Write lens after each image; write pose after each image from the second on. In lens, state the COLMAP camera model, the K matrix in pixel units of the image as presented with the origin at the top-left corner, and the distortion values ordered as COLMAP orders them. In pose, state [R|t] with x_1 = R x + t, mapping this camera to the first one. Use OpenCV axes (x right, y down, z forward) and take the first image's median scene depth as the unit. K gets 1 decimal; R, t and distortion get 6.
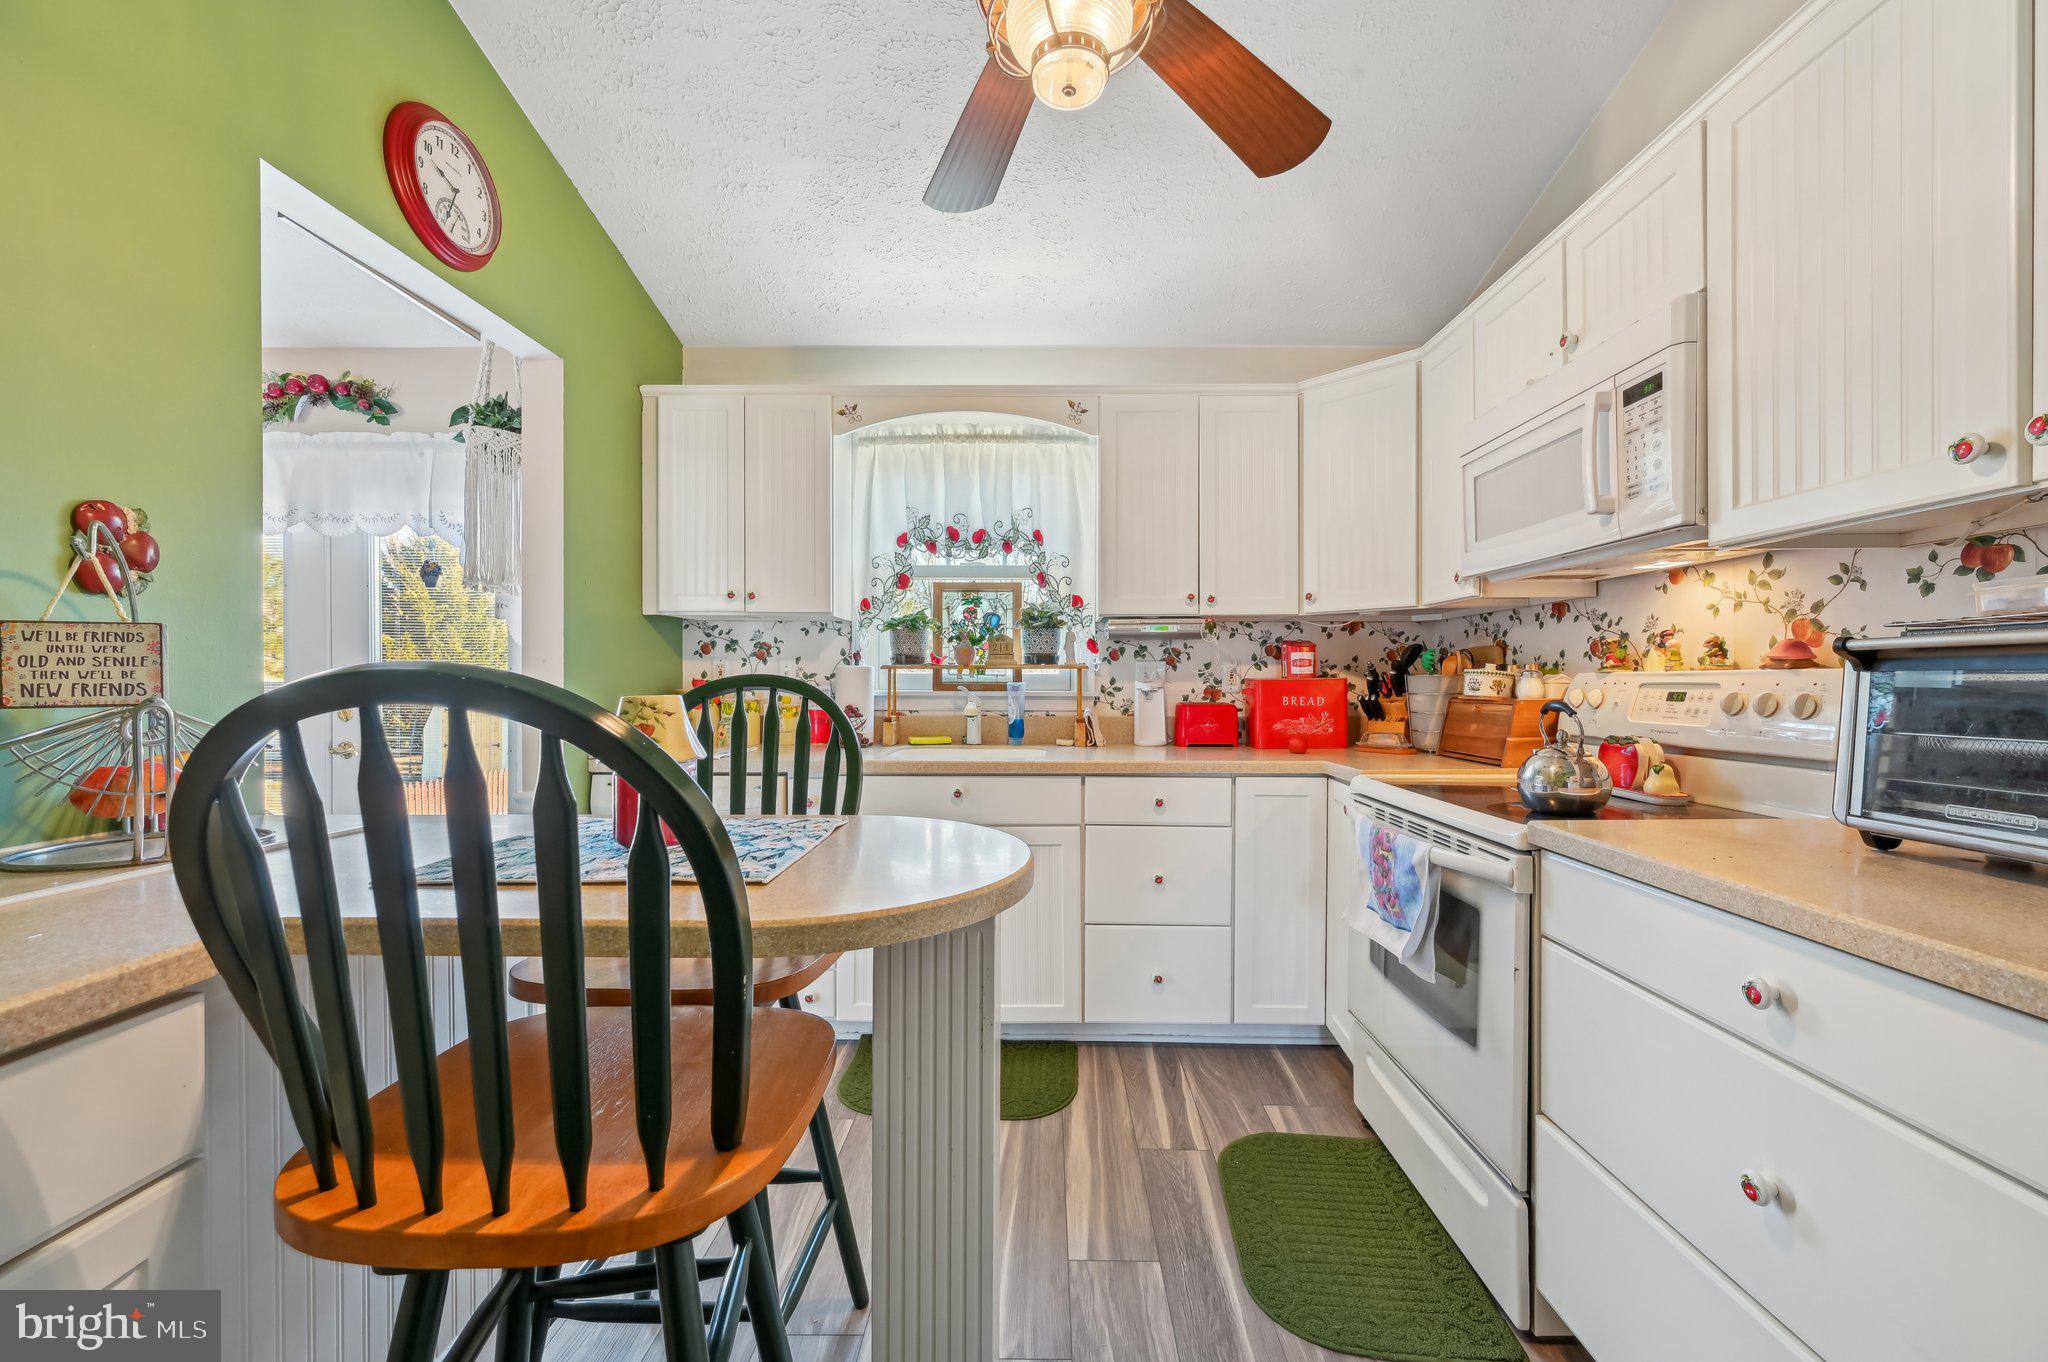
lens RADIAL K [[812.0, 0, 1030.4], [0, 812.0, 685.8], [0, 0, 1]] dist [0.001274, 0.000373]
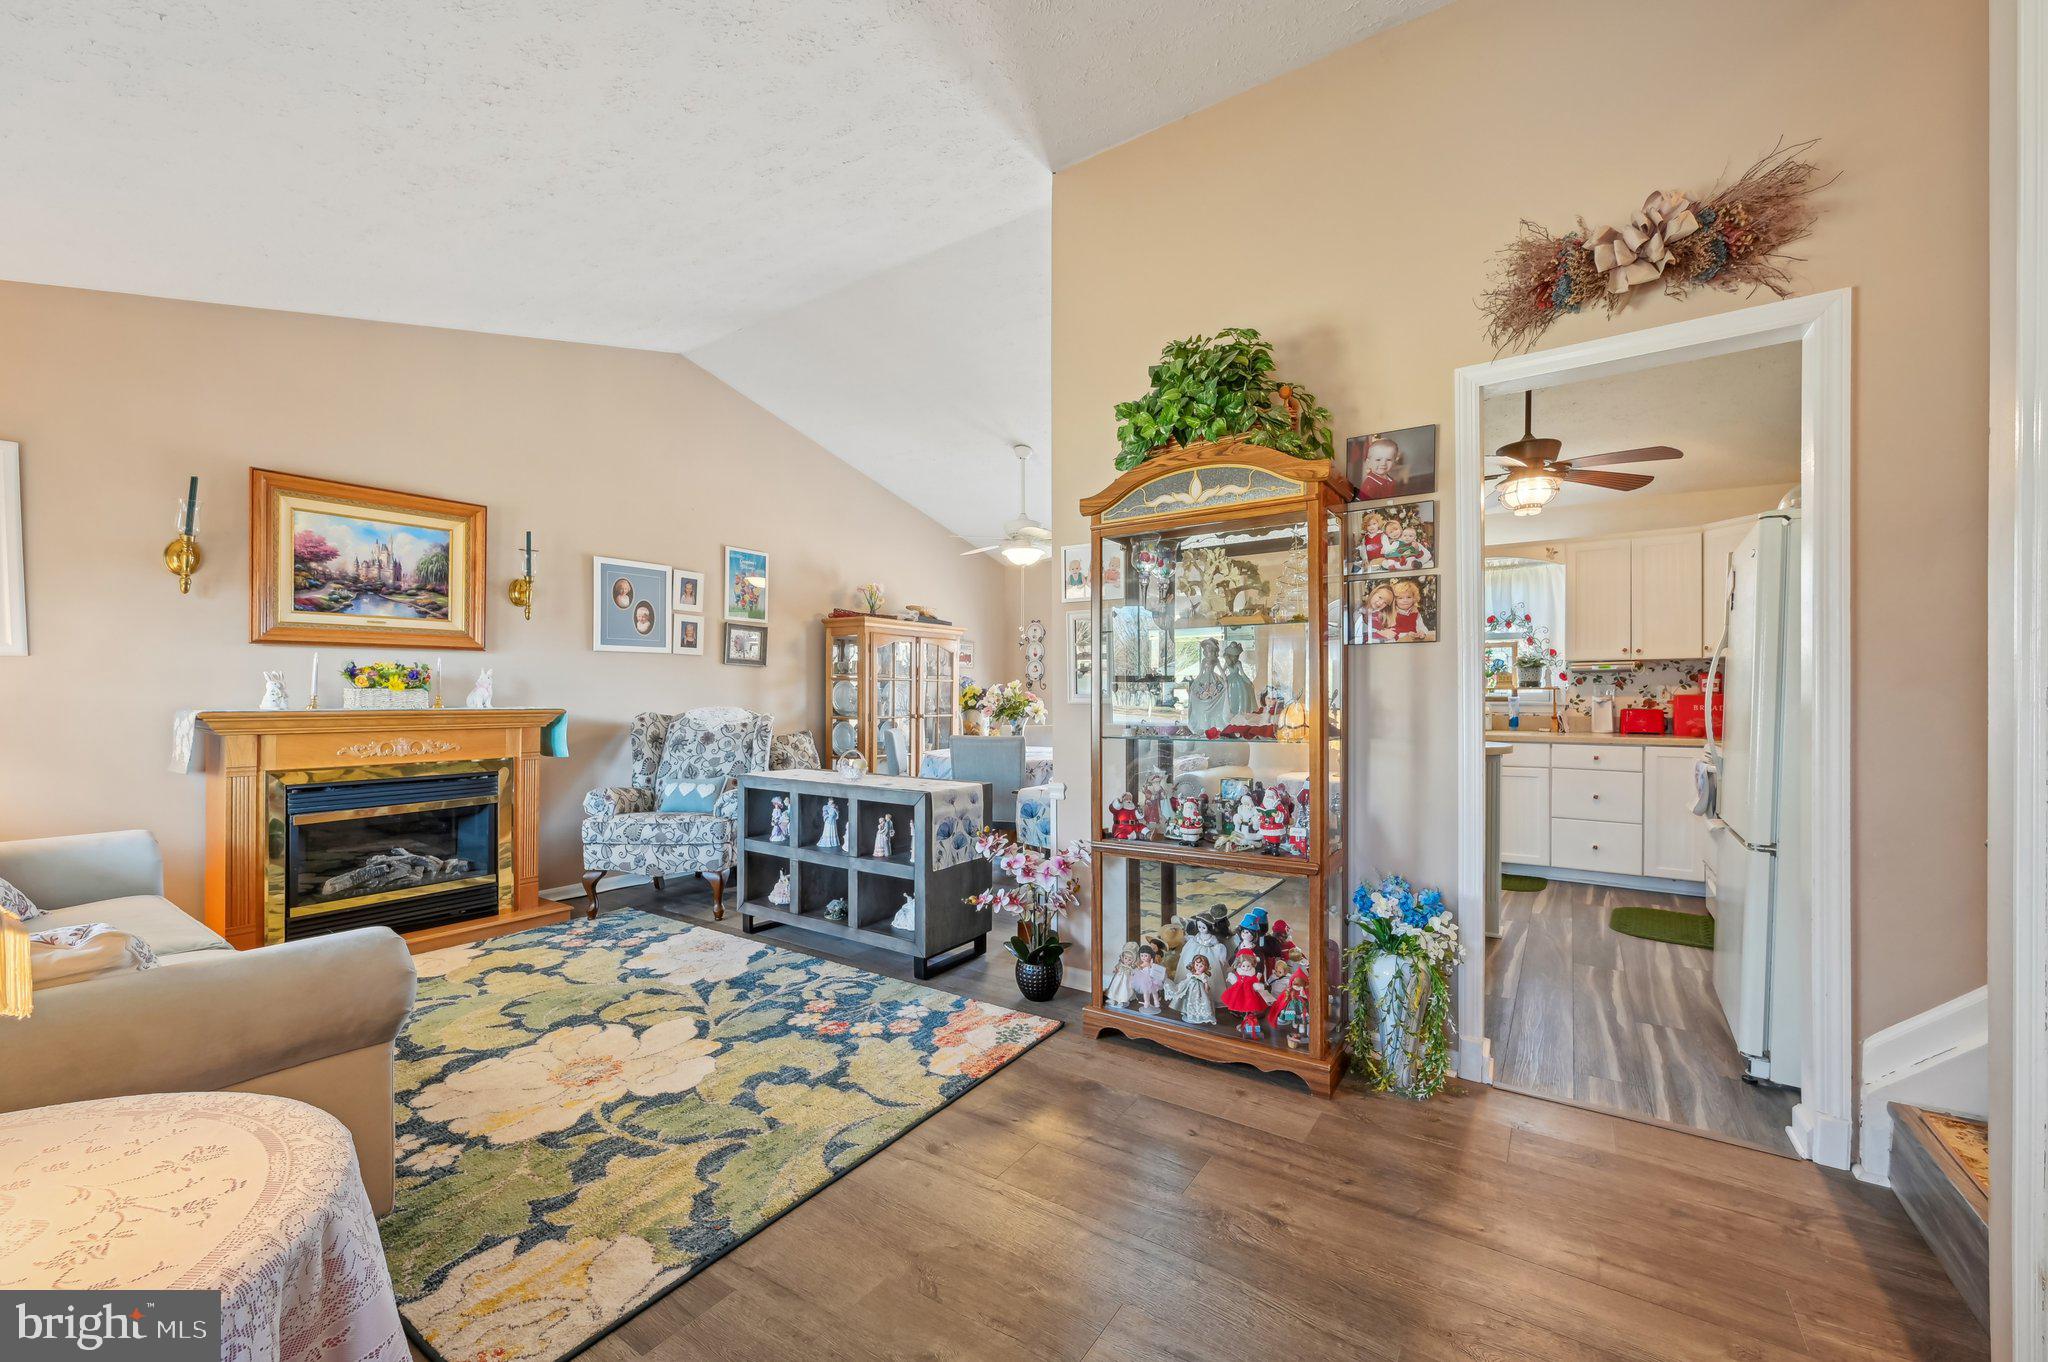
lens RADIAL K [[812.0, 0, 1030.4], [0, 812.0, 685.8], [0, 0, 1]] dist [0.001274, 0.000373]
pose [[0.841190, -0.004207, -0.540723, 0.056424], [0.000748, 0.999978, -0.006616, -0.017943], [0.540739, 0.005161, 0.841175, -1.165354]]
